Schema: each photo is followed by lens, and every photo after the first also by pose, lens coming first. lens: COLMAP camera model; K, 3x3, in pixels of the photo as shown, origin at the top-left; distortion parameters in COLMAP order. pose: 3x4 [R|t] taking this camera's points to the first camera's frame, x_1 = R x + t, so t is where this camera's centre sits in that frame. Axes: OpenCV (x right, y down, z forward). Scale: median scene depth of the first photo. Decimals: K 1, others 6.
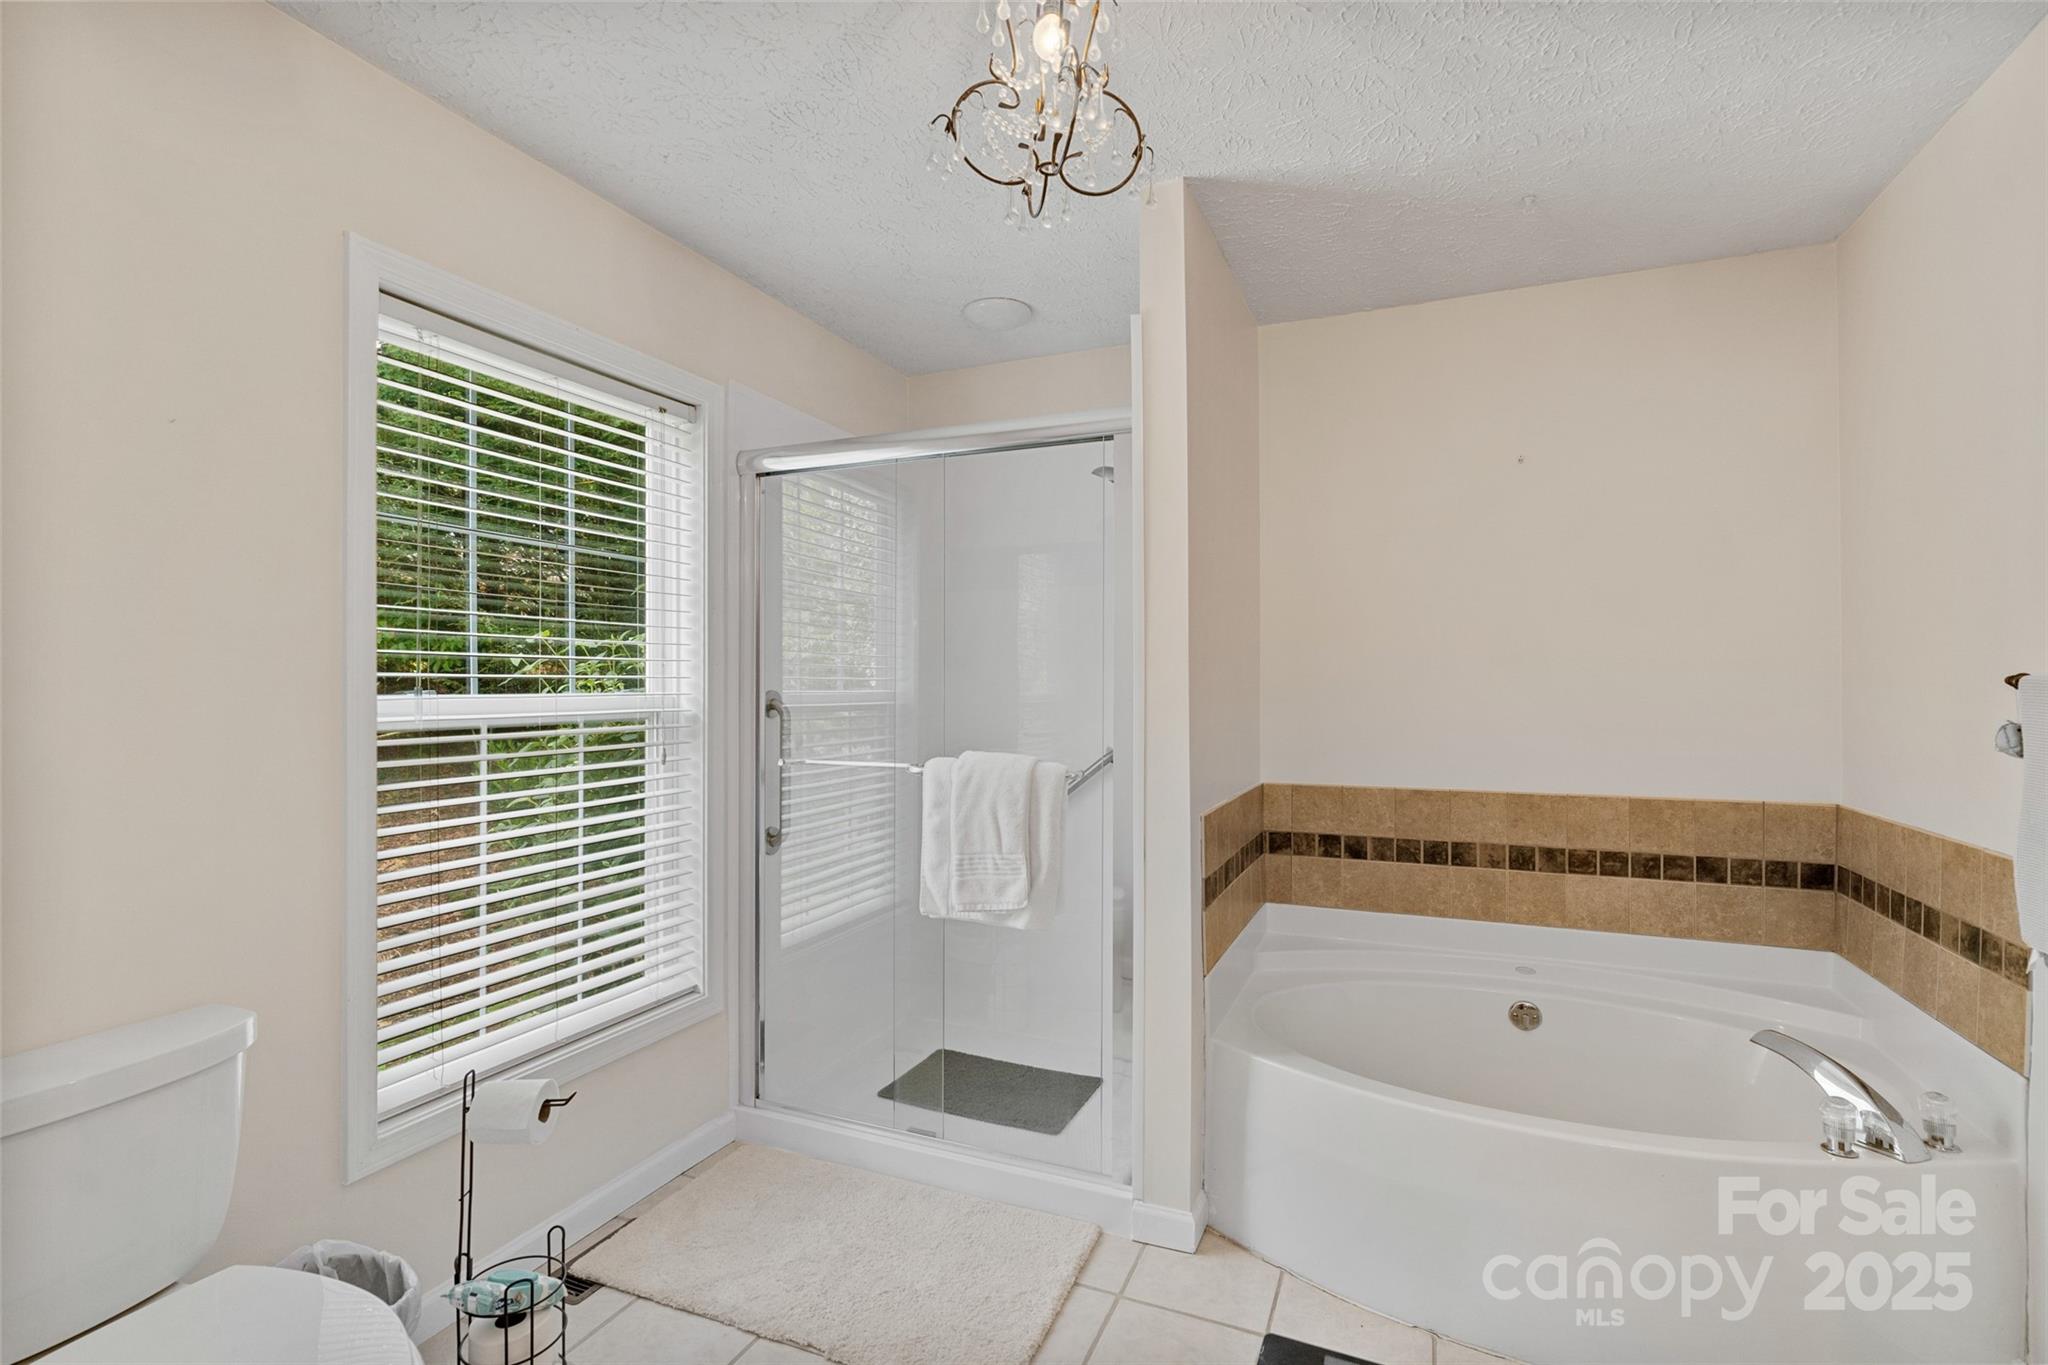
lens RADIAL K [[955.0, 0, 1018.6], [0, 955.0, 683.8], [0, 0, 1]] dist [-0.004127, -0.000052]
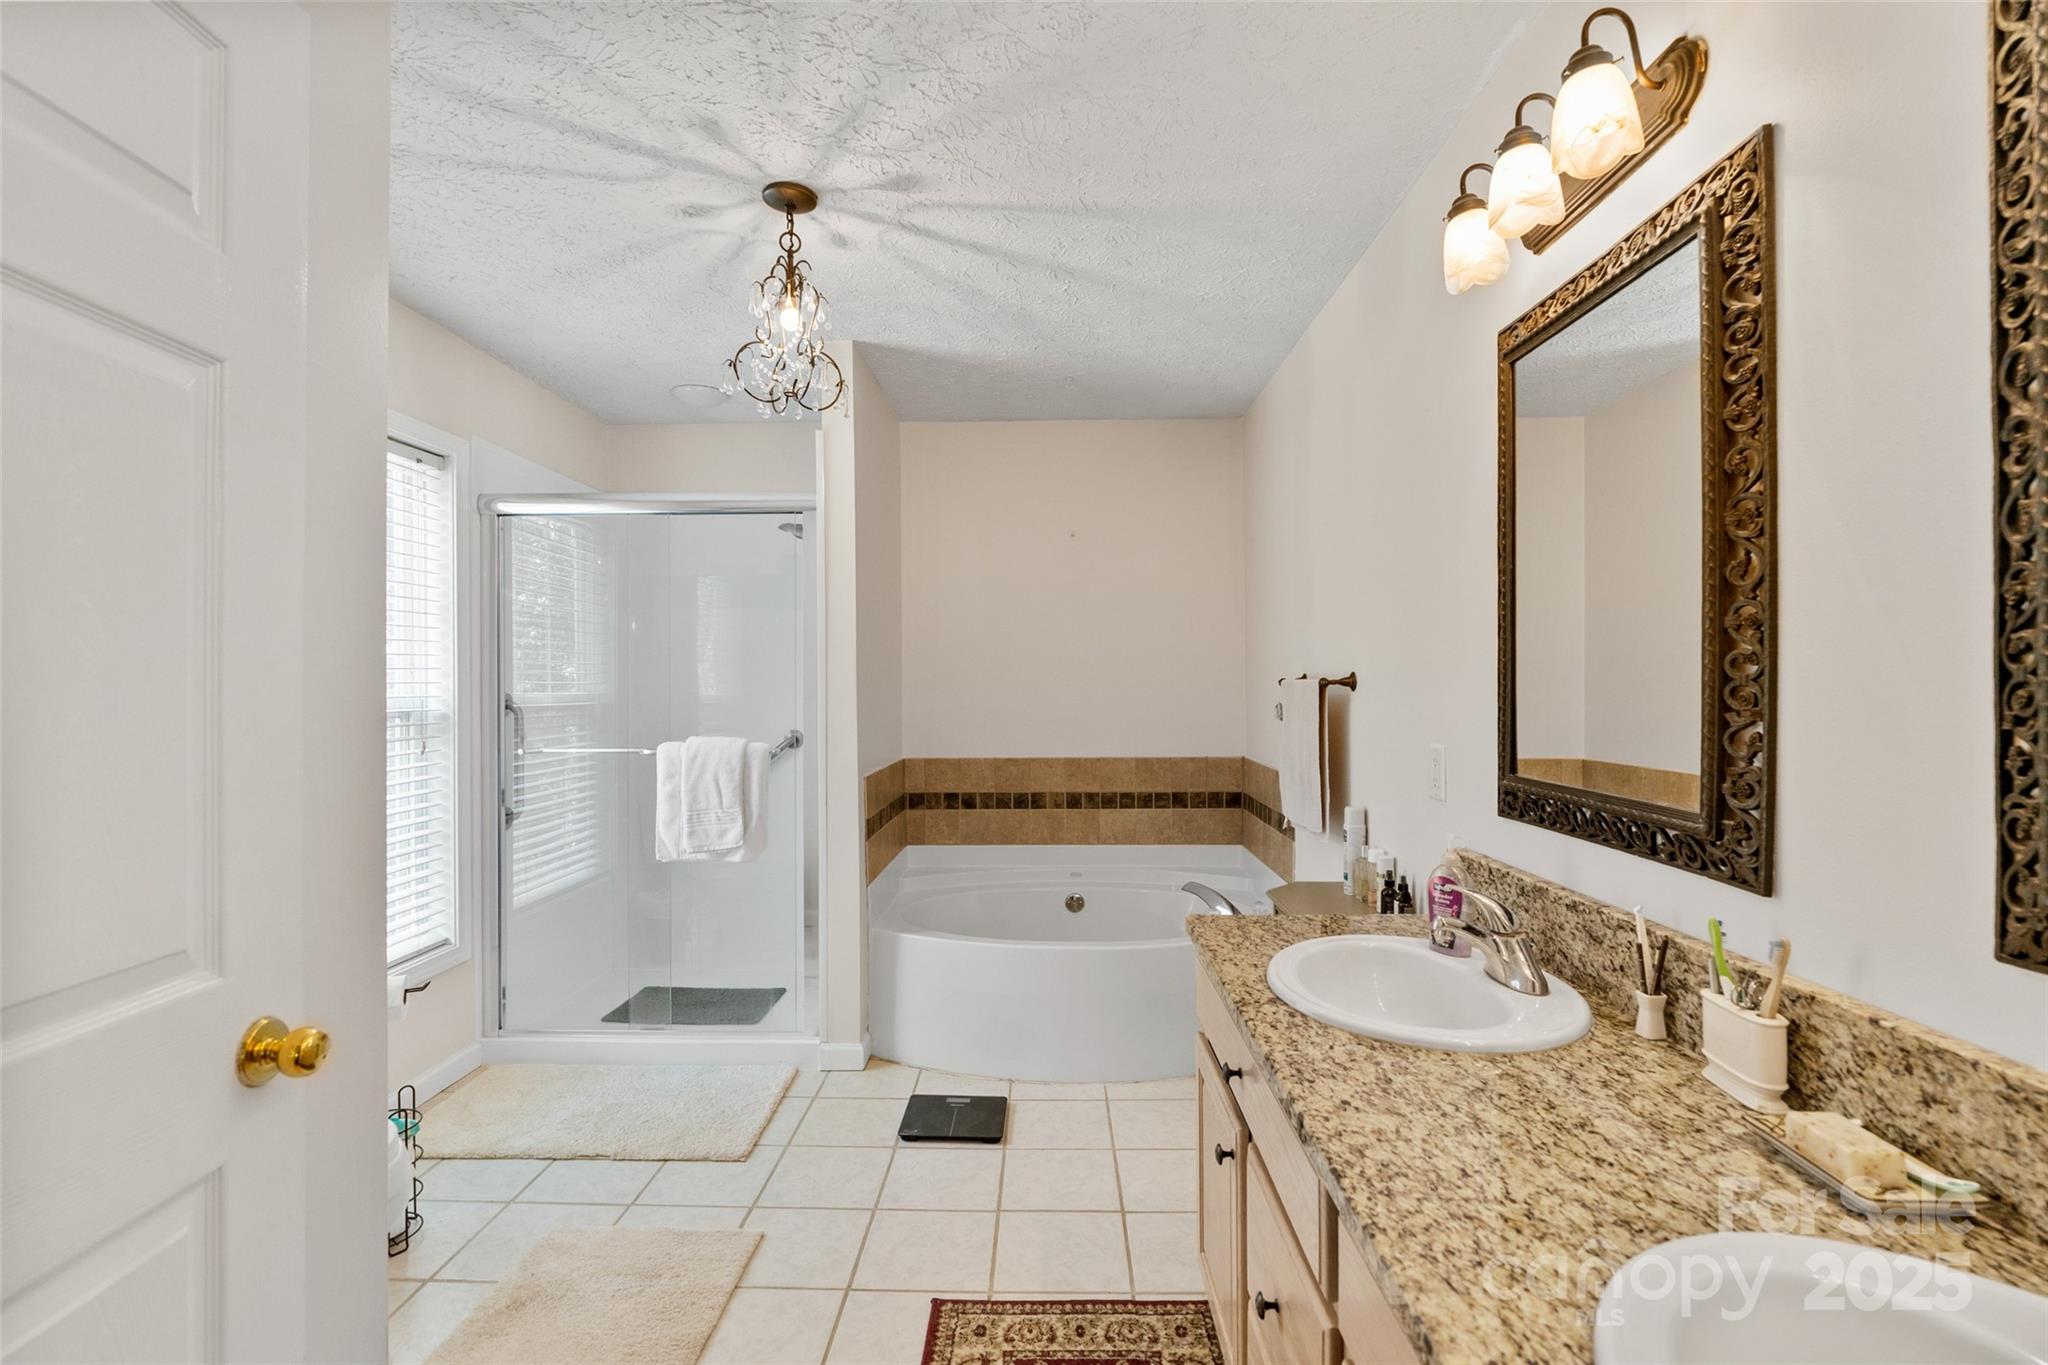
lens RADIAL K [[955.0, 0, 1018.6], [0, 955.0, 683.8], [0, 0, 1]] dist [-0.004127, -0.000052]
pose [[0.929715, -0.004866, 0.368249, -0.108715], [0.005271, 0.999986, -0.000095, -0.000684], [-0.368243, 0.002029, 0.929727, -0.379661]]
